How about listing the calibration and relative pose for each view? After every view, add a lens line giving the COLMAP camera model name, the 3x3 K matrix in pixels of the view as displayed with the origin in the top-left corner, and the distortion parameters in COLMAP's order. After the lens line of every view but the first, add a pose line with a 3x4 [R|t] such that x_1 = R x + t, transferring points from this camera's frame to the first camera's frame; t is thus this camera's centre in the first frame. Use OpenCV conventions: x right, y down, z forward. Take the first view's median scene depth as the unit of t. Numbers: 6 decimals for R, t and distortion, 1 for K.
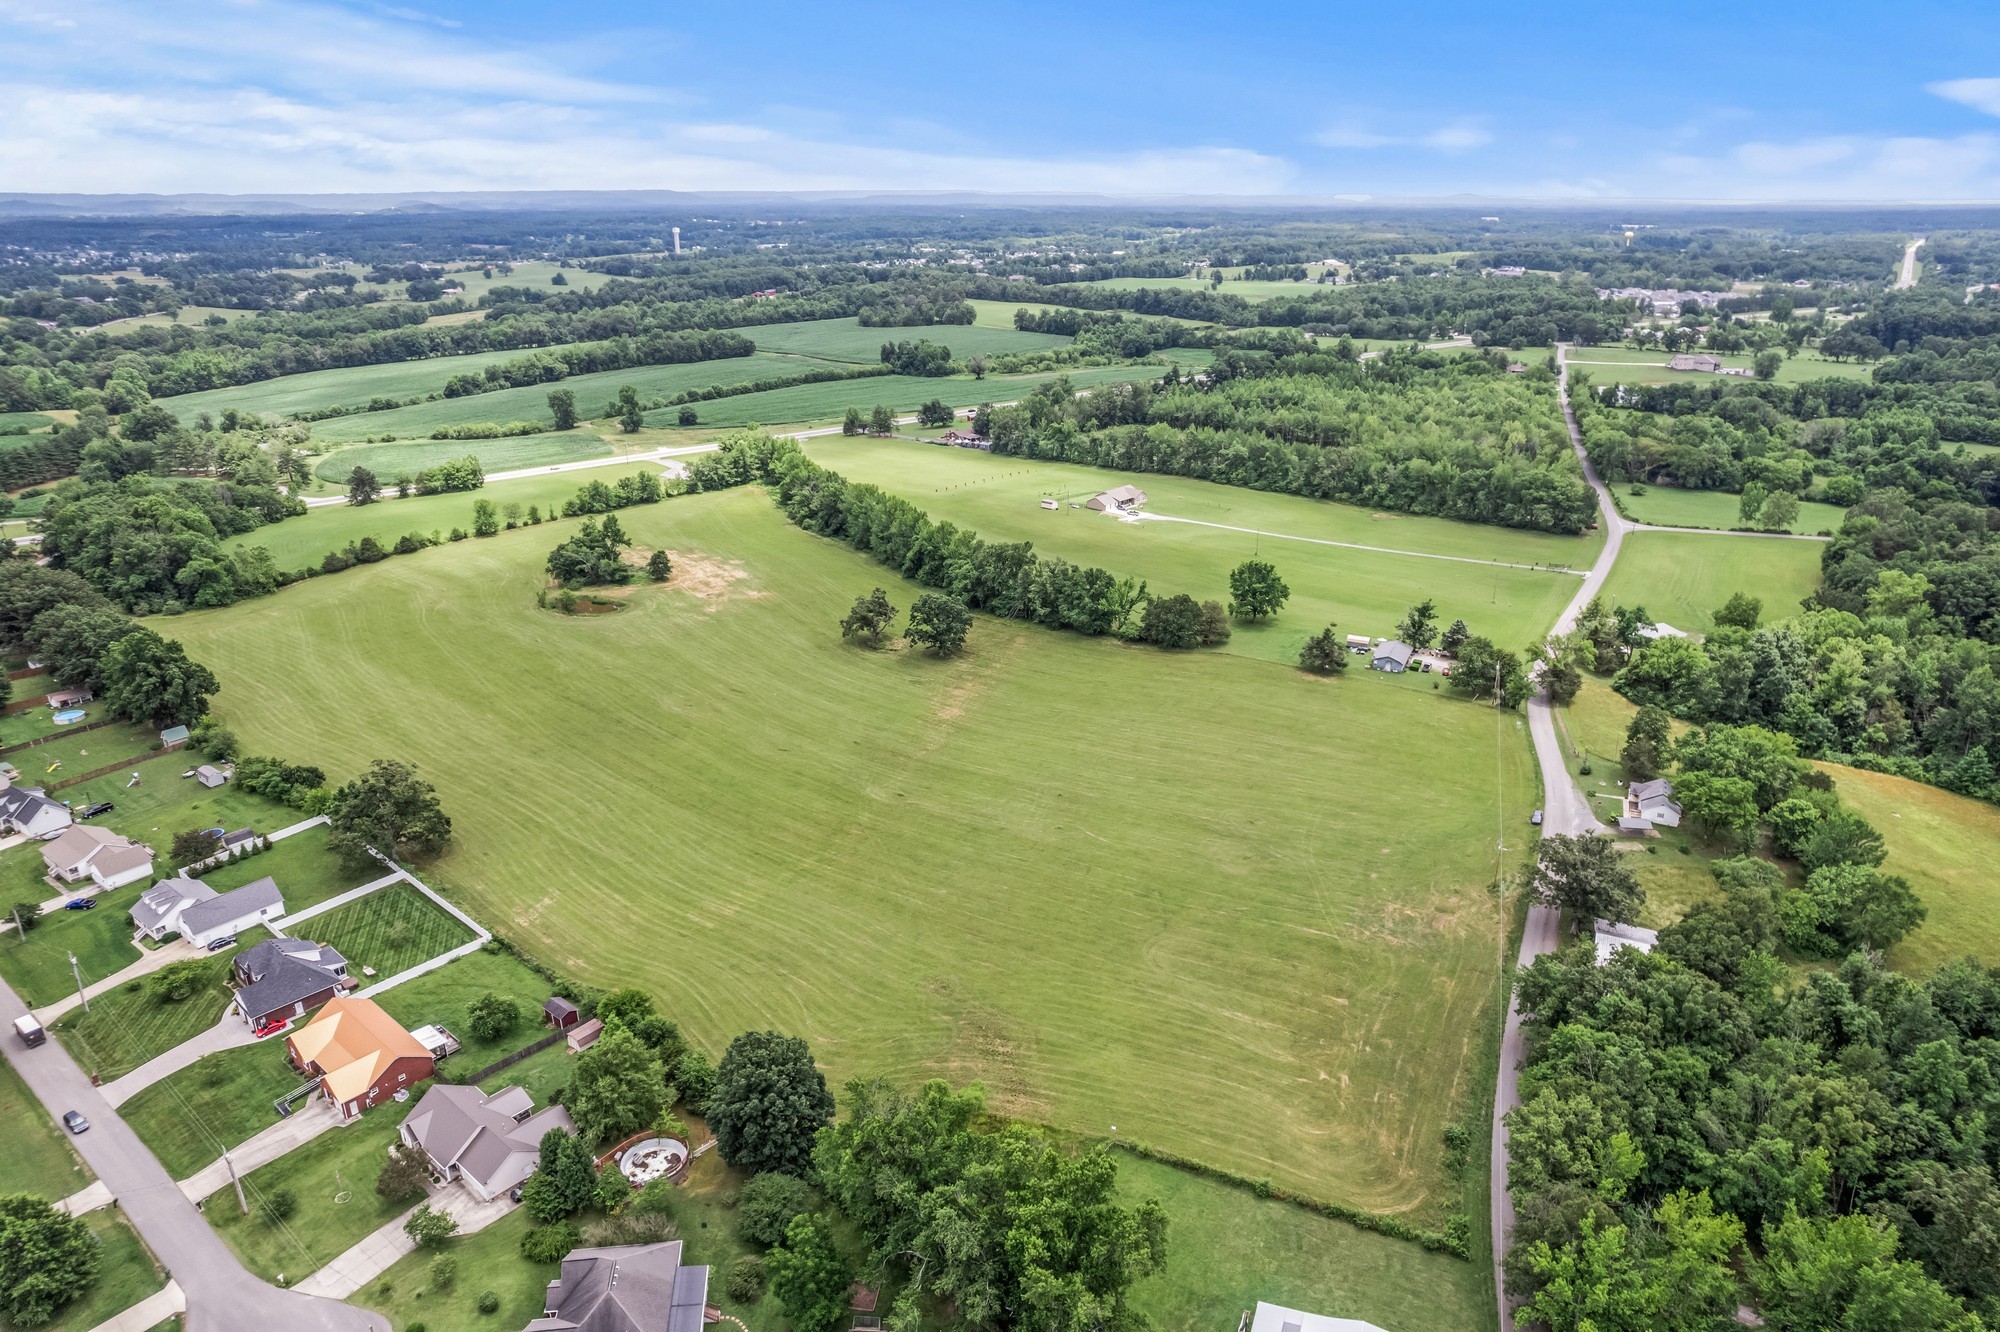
lens RADIAL K [[1279.9, 0, 1000.7], [0, 1279.9, 660.8], [0, 0, 1]] dist [-0.076701, 0.067575]
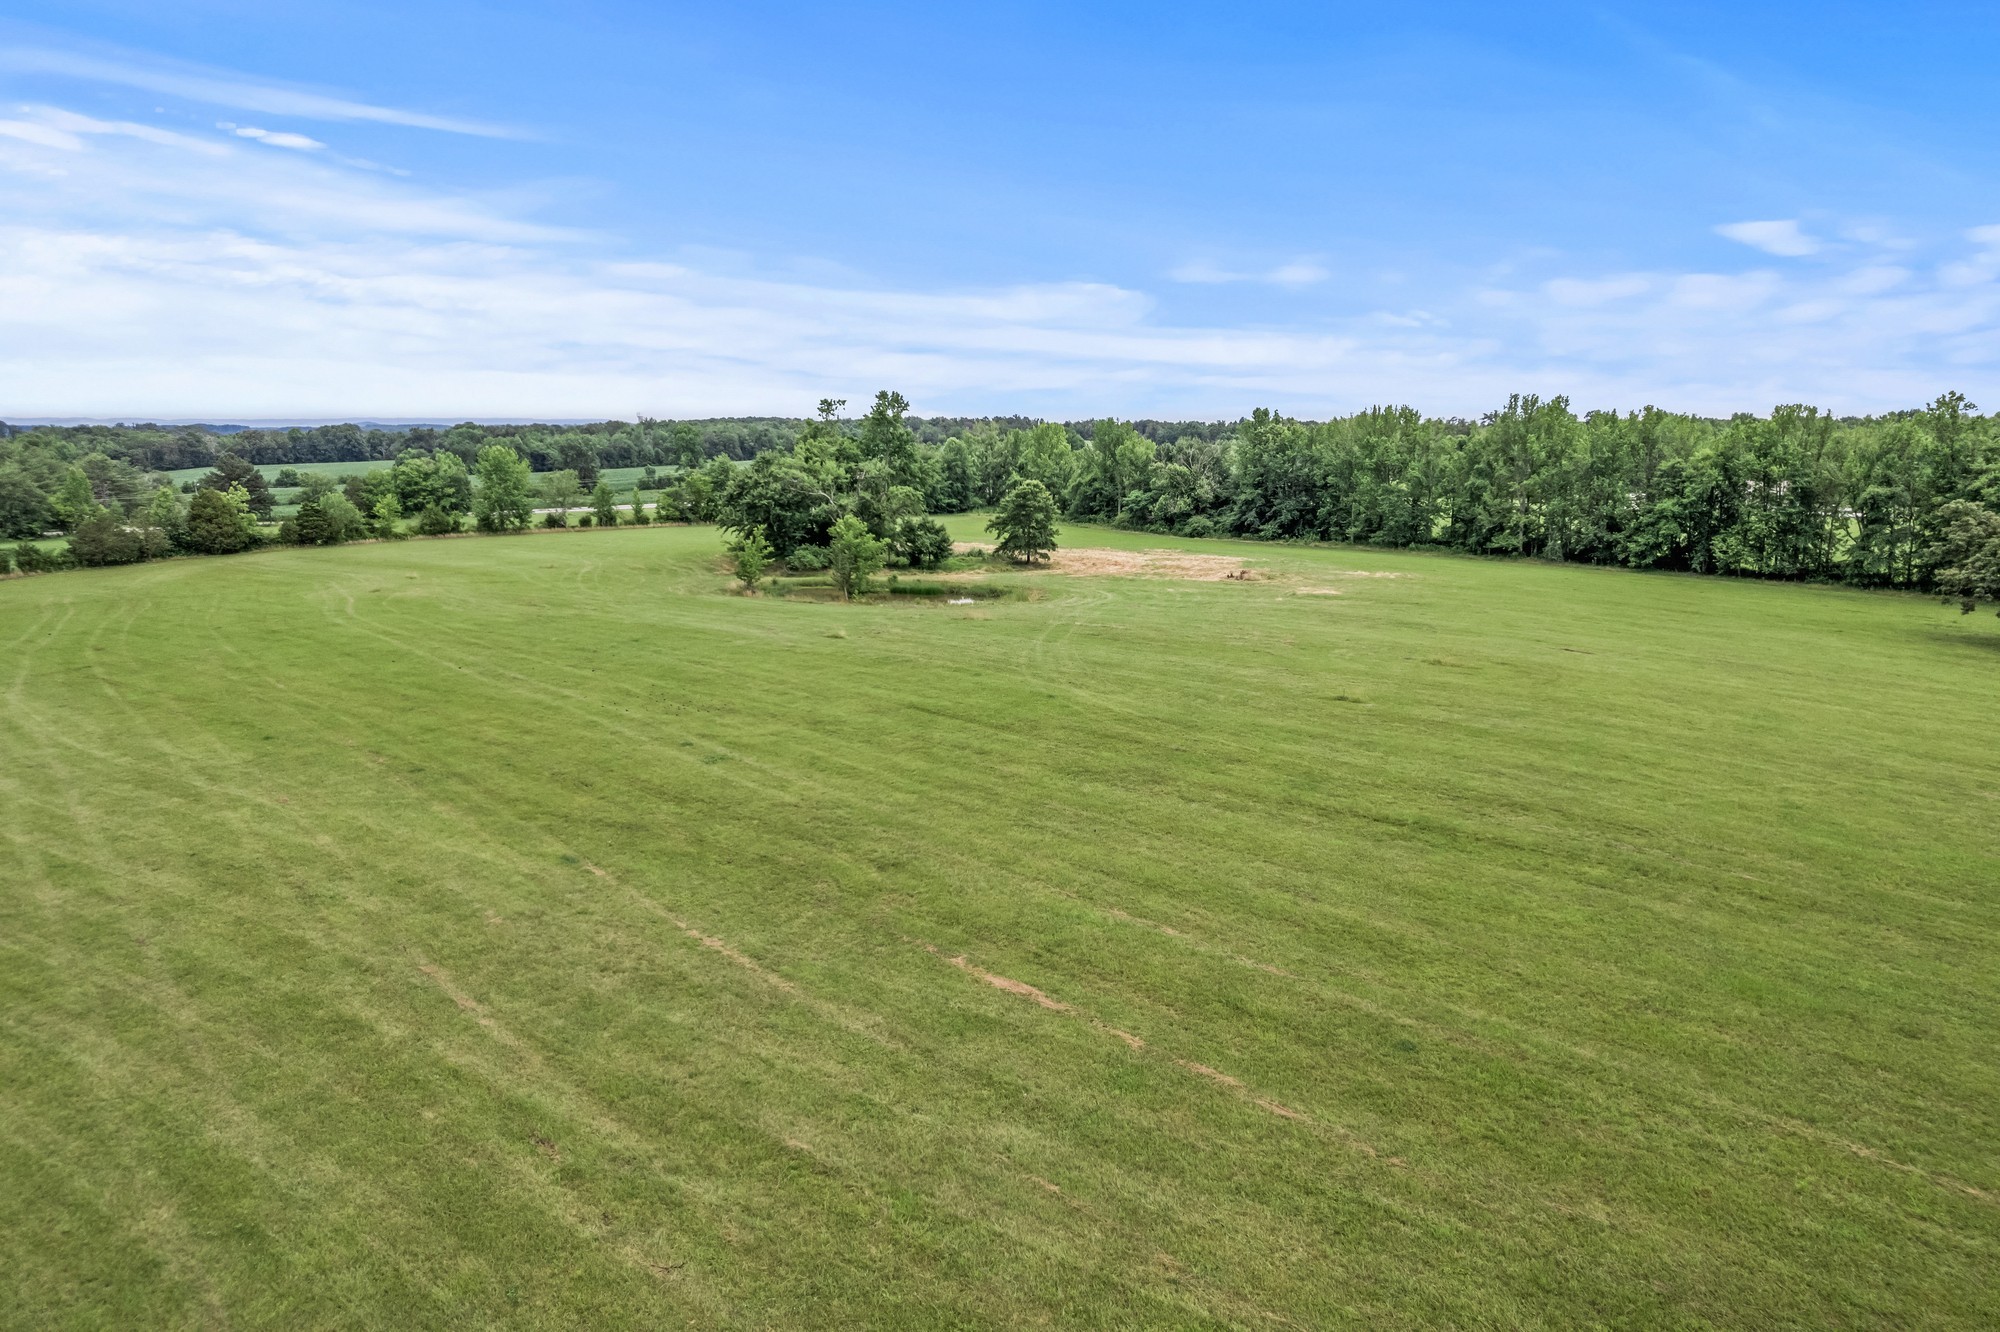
lens RADIAL K [[1279.9, 0, 1015.5], [0, 1279.9, 652.9], [0, 0, 1]] dist [-0.076701, 0.067575]
pose [[0.997835, -0.002629, 0.065715, -0.288030], [0.014308, 0.983946, -0.177889, 0.025265], [-0.064193, 0.178444, 0.981854, 0.632280]]
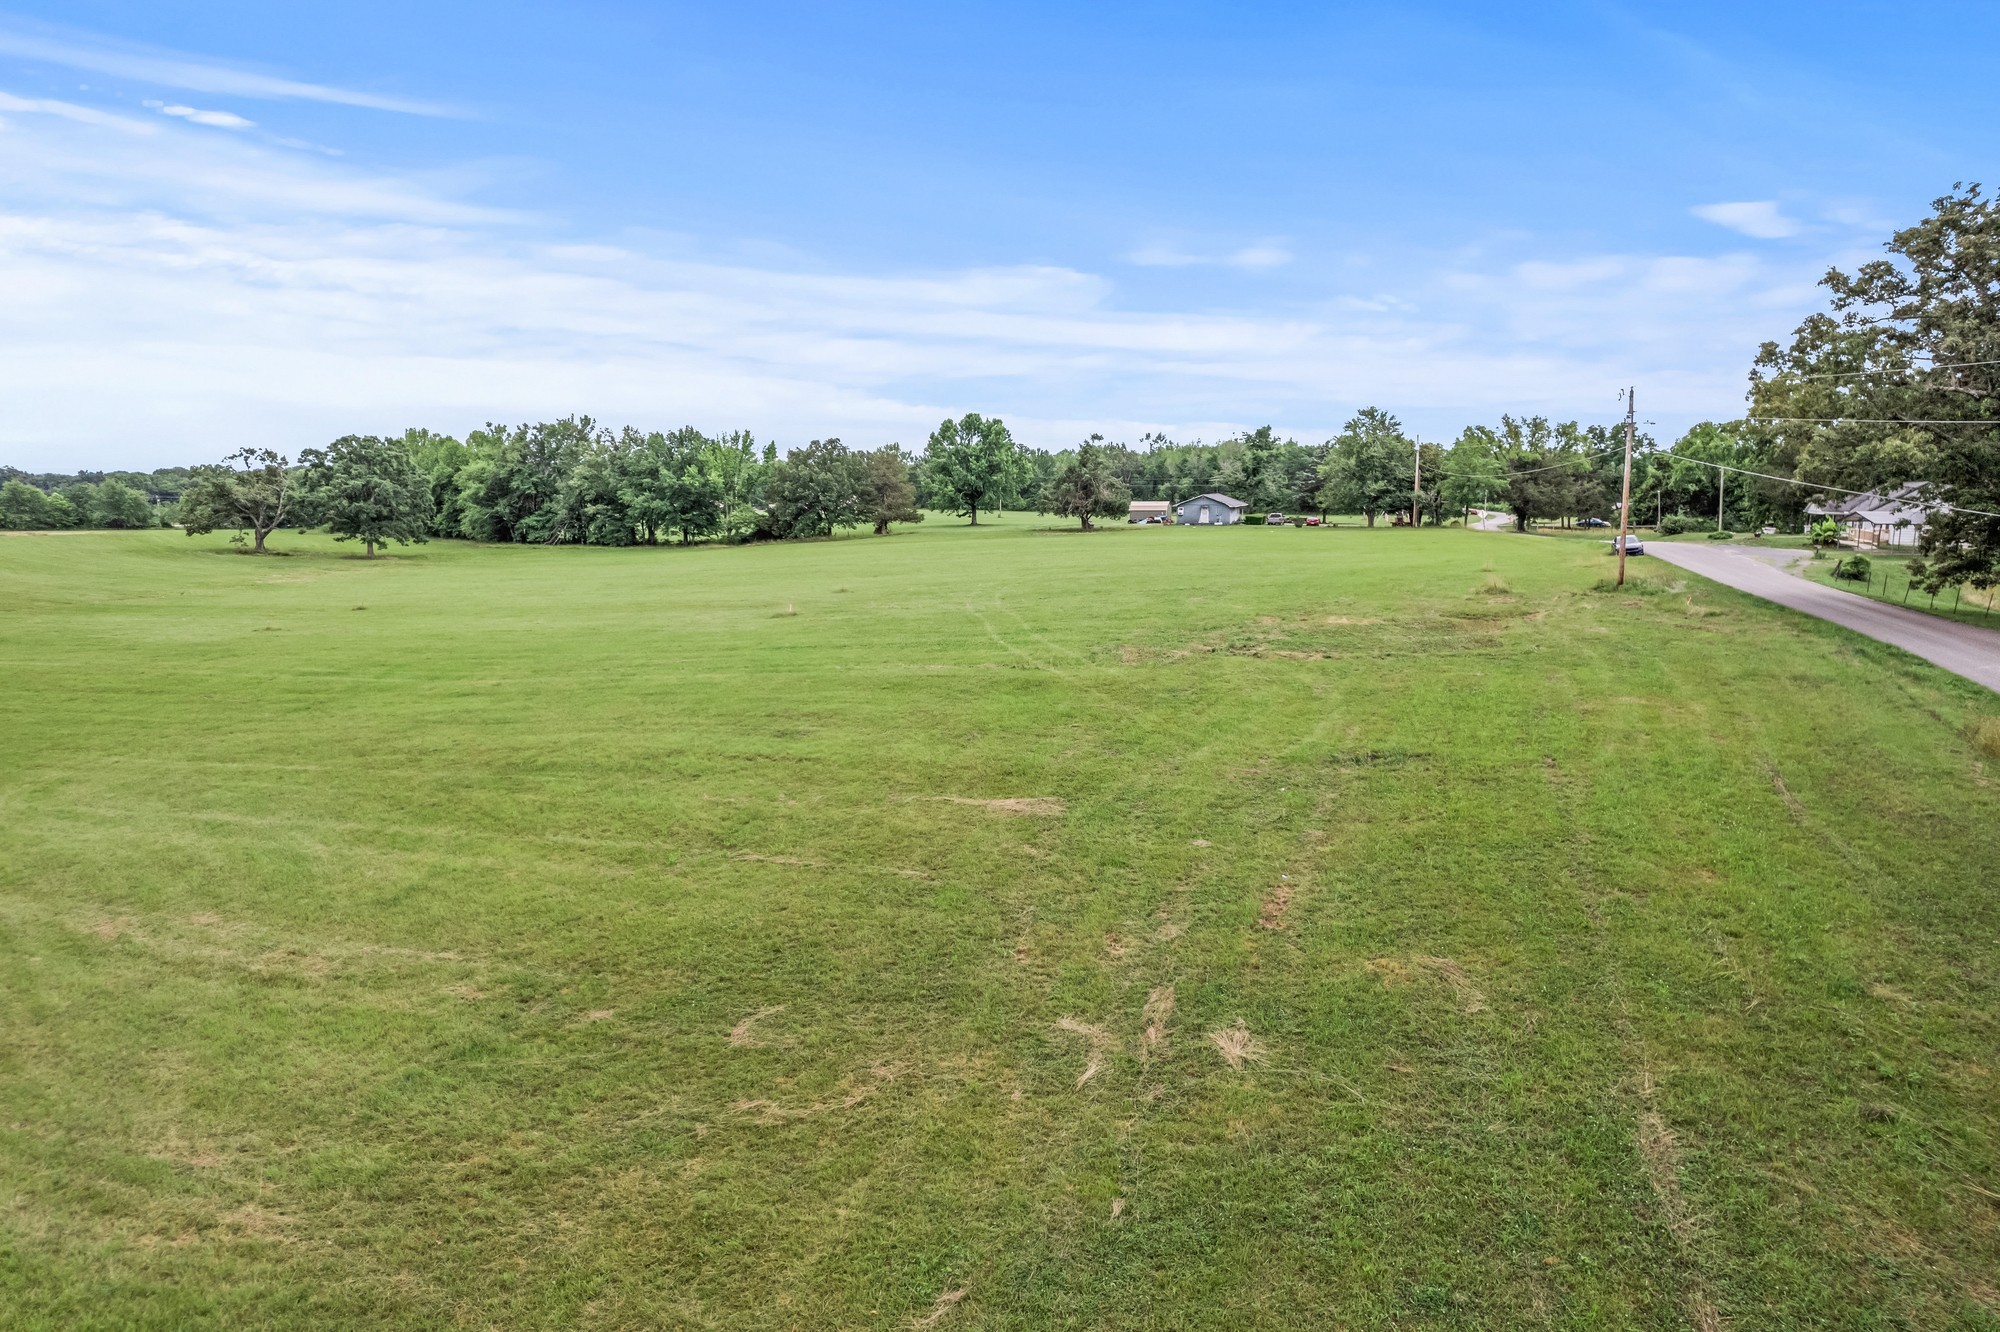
lens RADIAL K [[1279.9, 0, 1007.0], [0, 1279.9, 686.3], [0, 0, 1]] dist [-0.076701, 0.067575]
pose [[0.989652, -0.017790, 0.142382, 0.112087], [0.044359, 0.981610, -0.185675, 0.126260], [-0.136461, 0.190069, 0.972241, 0.388165]]
